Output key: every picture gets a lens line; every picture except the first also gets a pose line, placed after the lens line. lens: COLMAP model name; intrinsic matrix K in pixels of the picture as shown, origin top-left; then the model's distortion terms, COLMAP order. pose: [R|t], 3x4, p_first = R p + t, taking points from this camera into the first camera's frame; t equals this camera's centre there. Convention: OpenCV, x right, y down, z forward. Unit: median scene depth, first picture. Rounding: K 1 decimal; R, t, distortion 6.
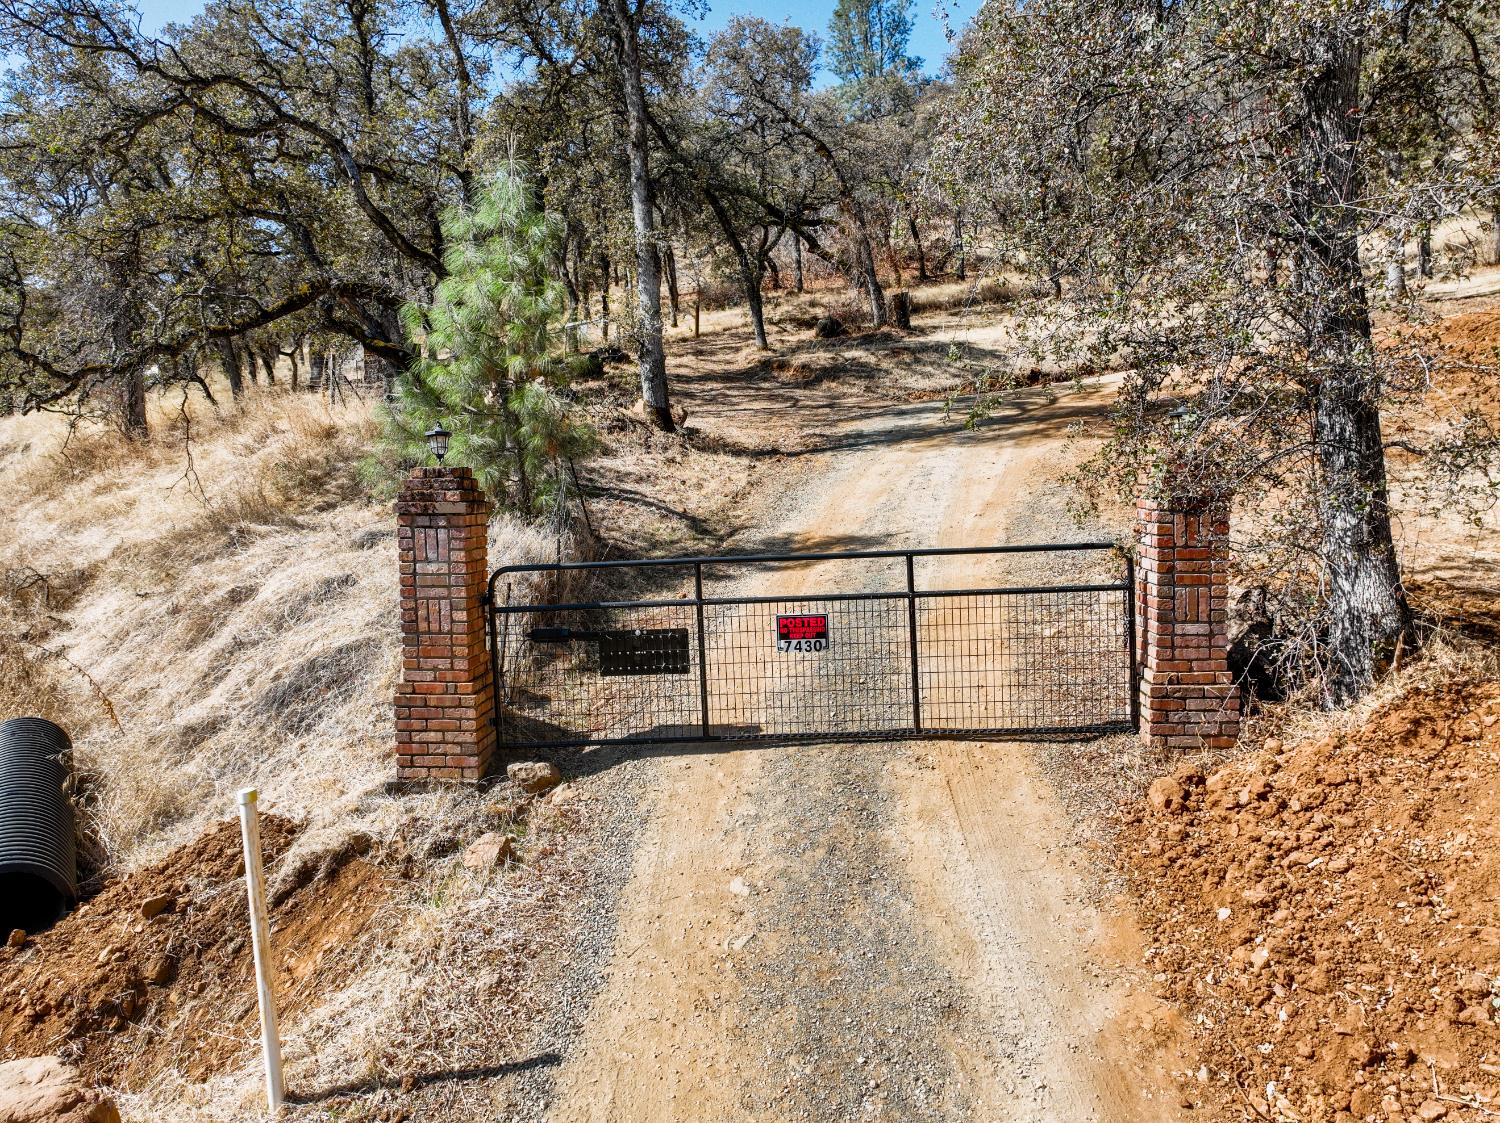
lens RADIAL K [[1068.9, 0, 749.6], [0, 1068.9, 565.1], [0, 0, 1]] dist [0.000064, 0.015995]
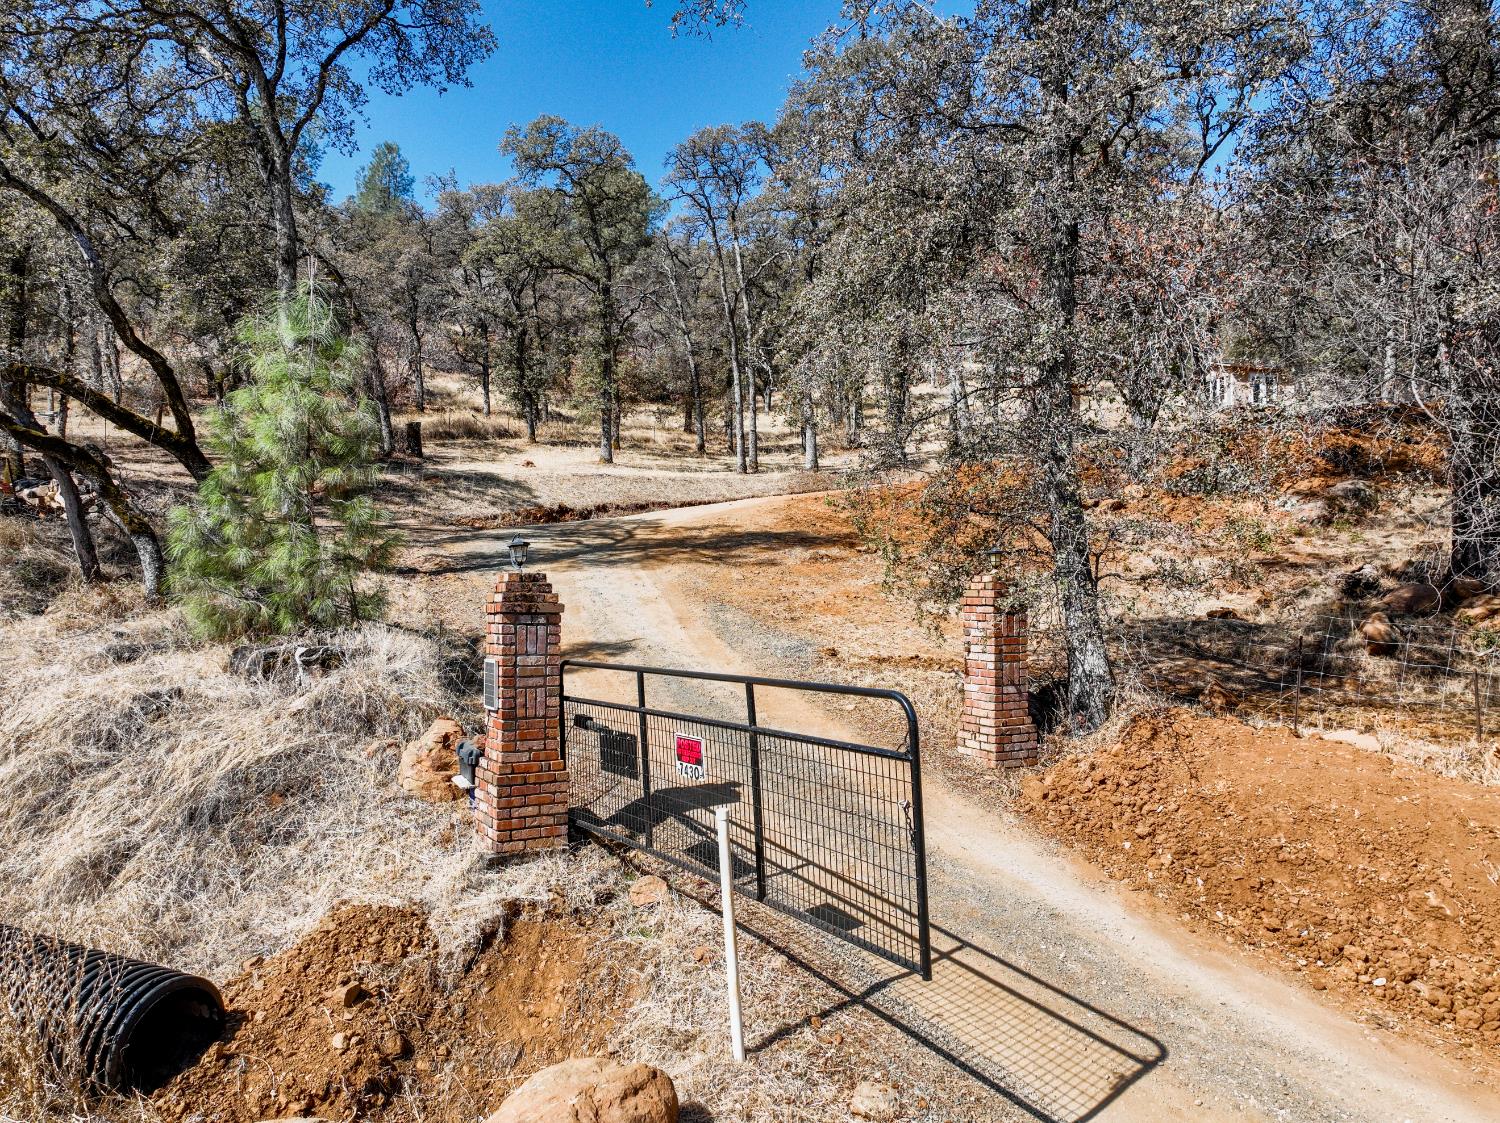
lens RADIAL K [[1068.9, 0, 758.4], [0, 1068.9, 557.9], [0, 0, 1]] dist [0.000064, 0.015995]
pose [[0.828397, 0.035308, 0.559028, -0.711302], [0.035514, 0.992693, -0.115324, 0.033166], [-0.559015, 0.115388, 0.821090, -0.087082]]
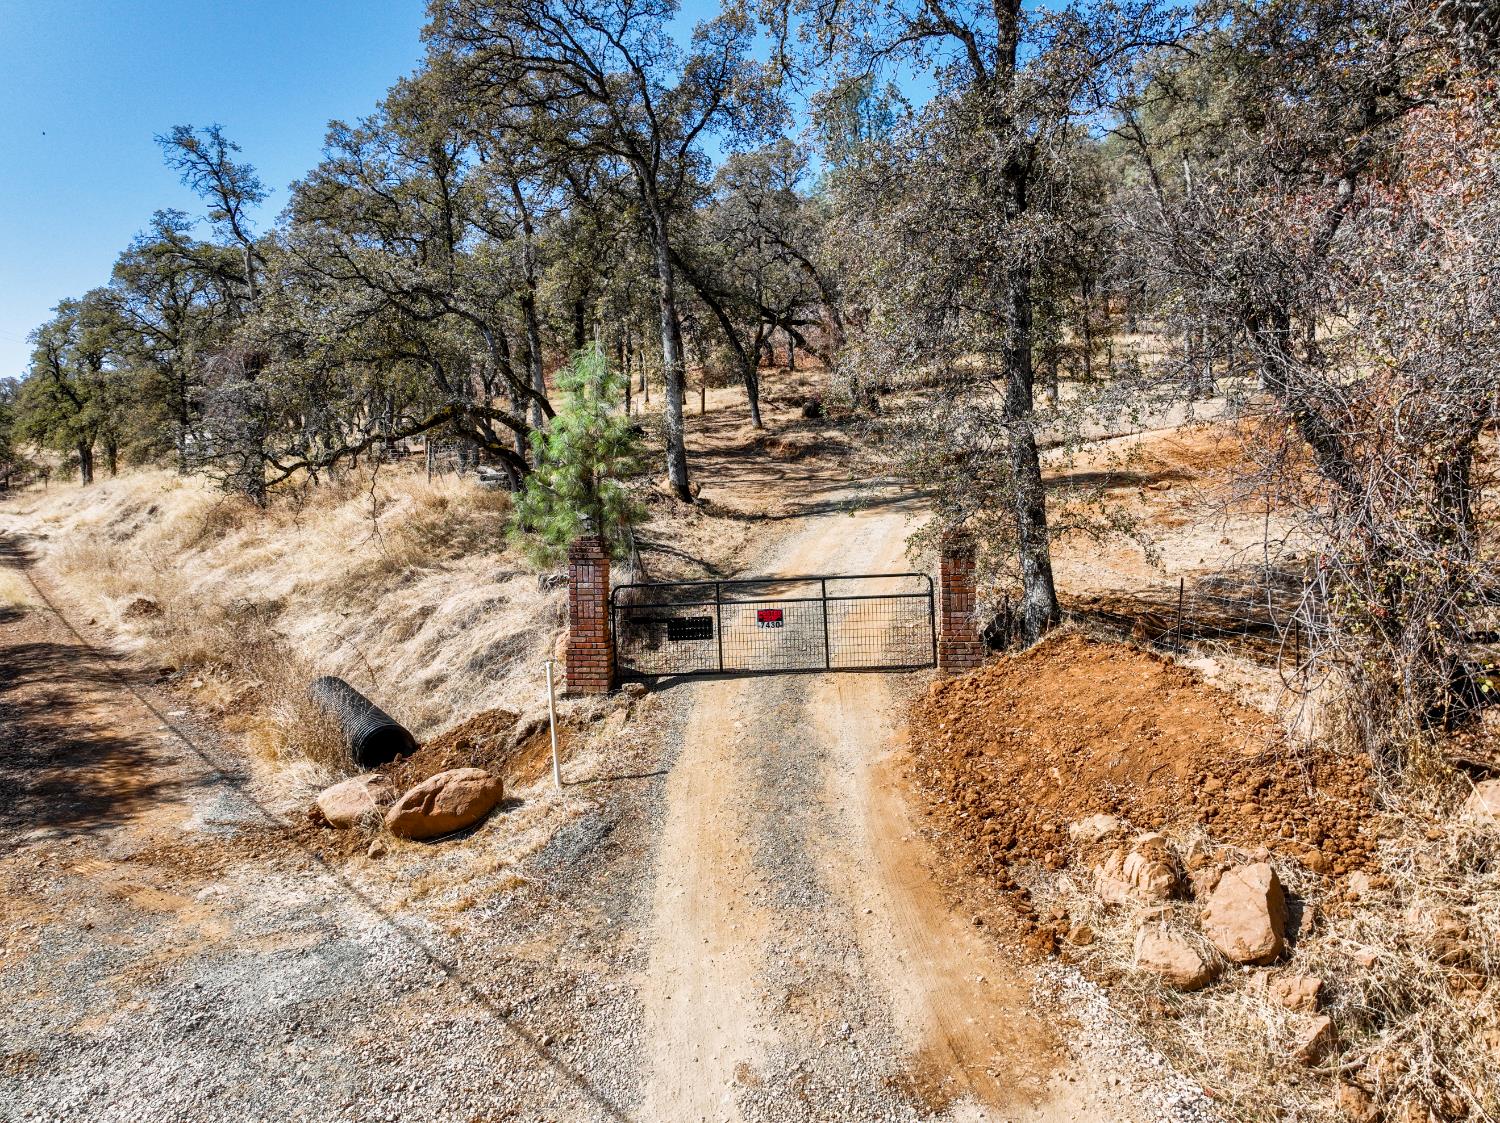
lens RADIAL K [[1068.9, 0, 748.9], [0, 1068.9, 571.3], [0, 0, 1]] dist [0.000064, 0.015995]
pose [[1.000000, -0.000269, -0.000474, 0.010856], [0.000249, 0.999113, -0.042109, 0.058008], [0.000485, 0.042109, 0.999113, -0.969542]]
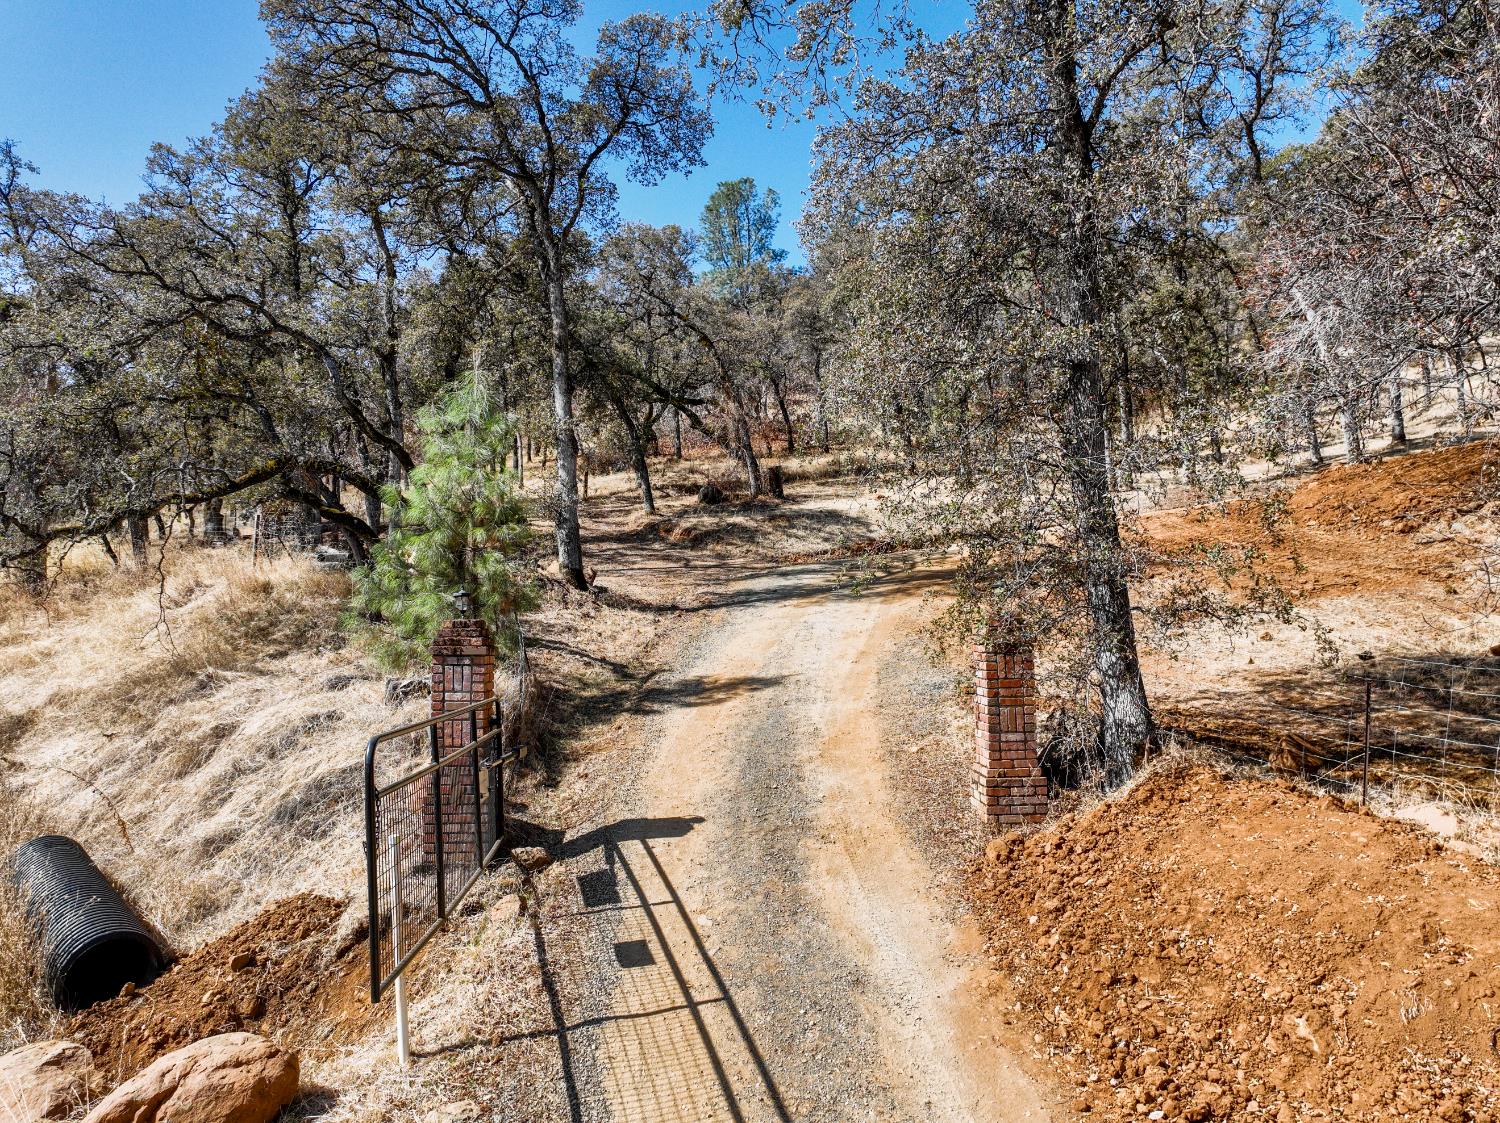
lens RADIAL K [[1068.9, 0, 751.8], [0, 1068.9, 564.2], [0, 0, 1]] dist [0.000064, 0.015995]
pose [[0.991993, 0.011452, 0.125770, -0.100670], [0.006844, 0.989542, -0.144084, 0.032359], [-0.126105, 0.143791, 0.981540, -0.348116]]
